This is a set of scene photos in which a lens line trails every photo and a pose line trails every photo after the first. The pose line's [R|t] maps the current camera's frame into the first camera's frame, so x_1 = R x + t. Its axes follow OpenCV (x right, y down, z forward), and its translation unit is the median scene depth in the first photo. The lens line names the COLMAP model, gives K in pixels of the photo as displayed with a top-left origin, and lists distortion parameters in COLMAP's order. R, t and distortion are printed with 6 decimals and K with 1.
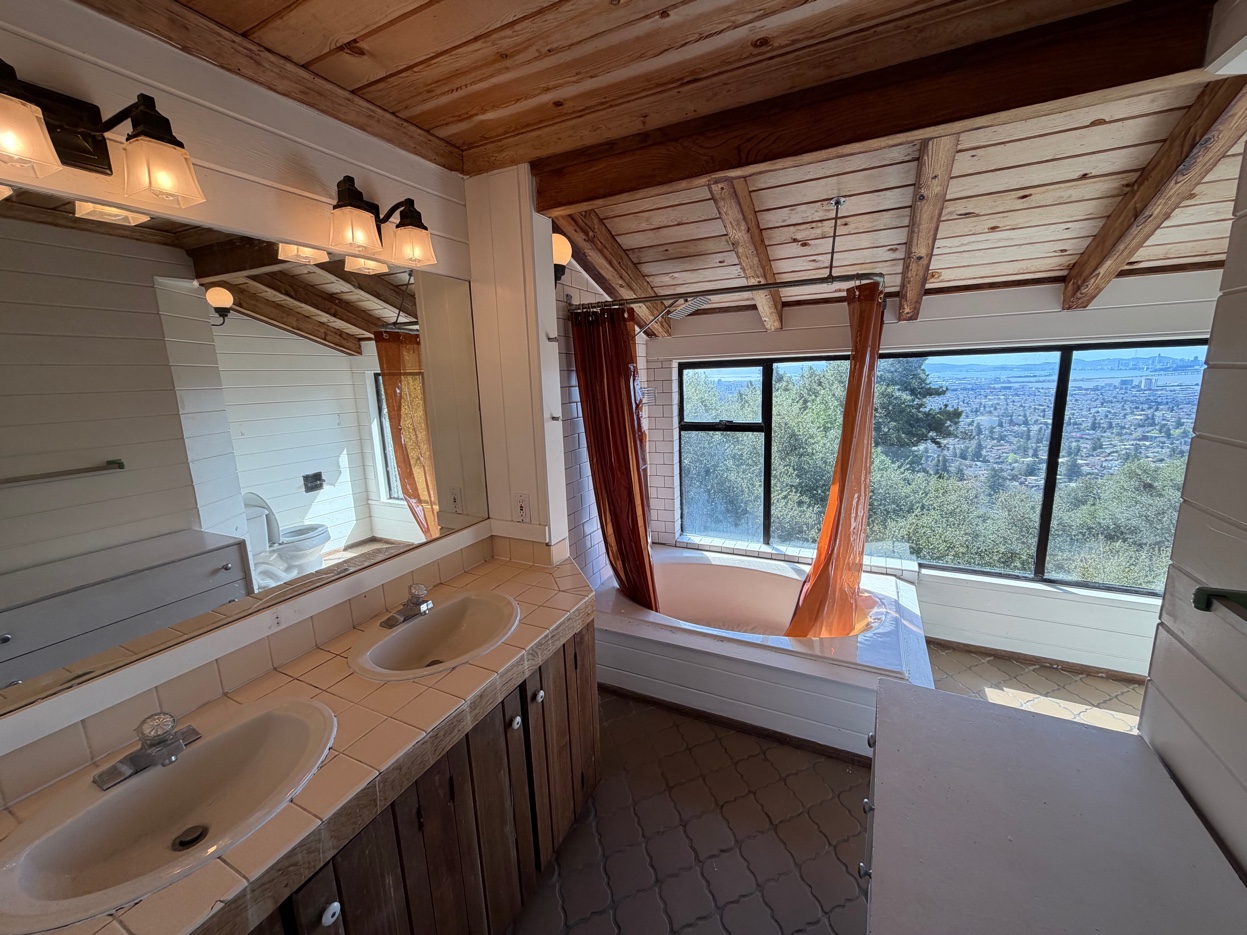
lens RADIAL K [[496.9, 0, 619.2], [0, 496.9, 466.5], [0, 0, 1]] dist [-0.000604, 0.000102]
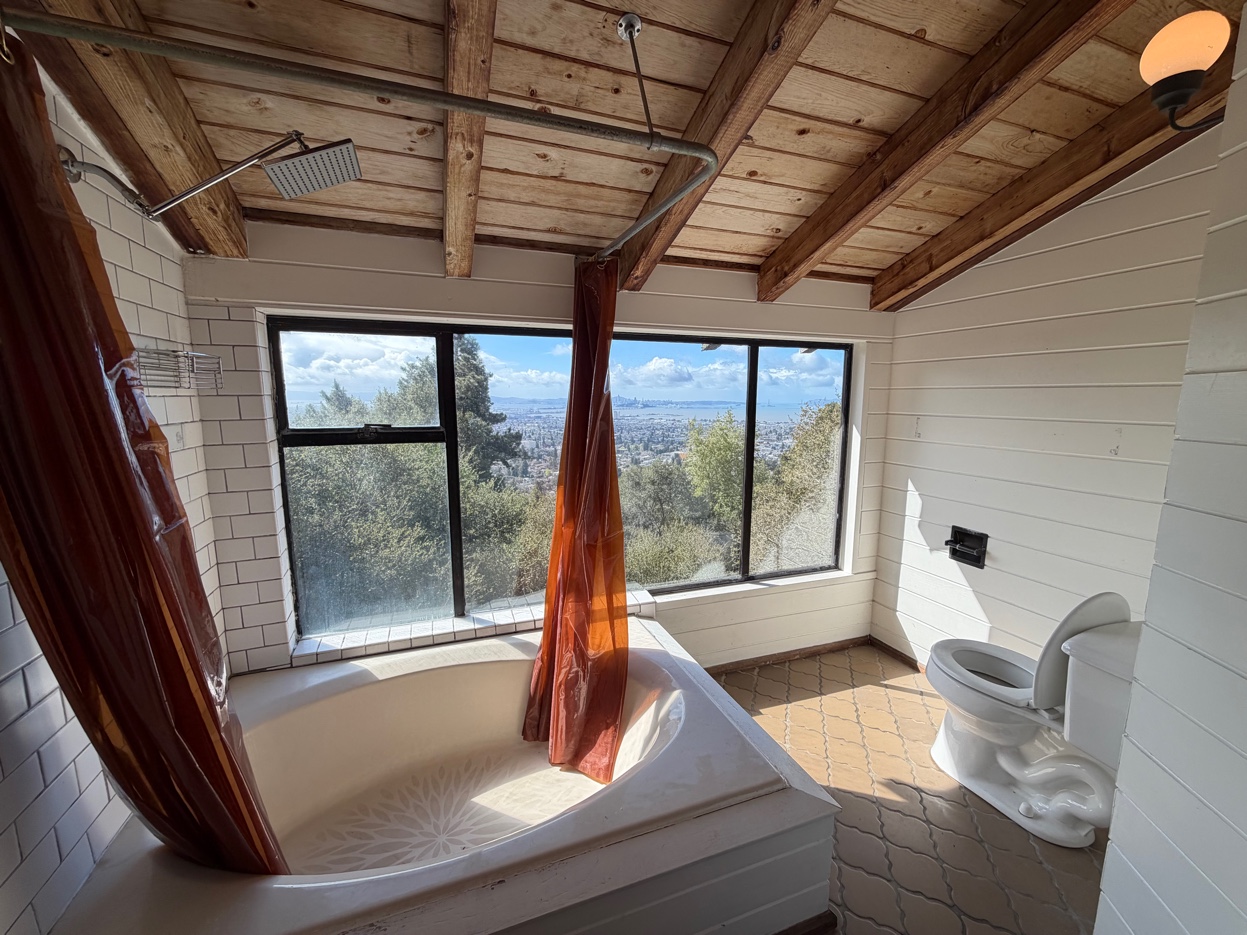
lens RADIAL K [[496.9, 0, 619.2], [0, 496.9, 466.5], [0, 0, 1]] dist [-0.000604, 0.000102]
pose [[0.683506, -0.066004, 0.726955, -0.017797], [0.106527, 0.994261, -0.009885, -0.008107], [-0.722130, 0.084196, 0.686614, 0.407560]]
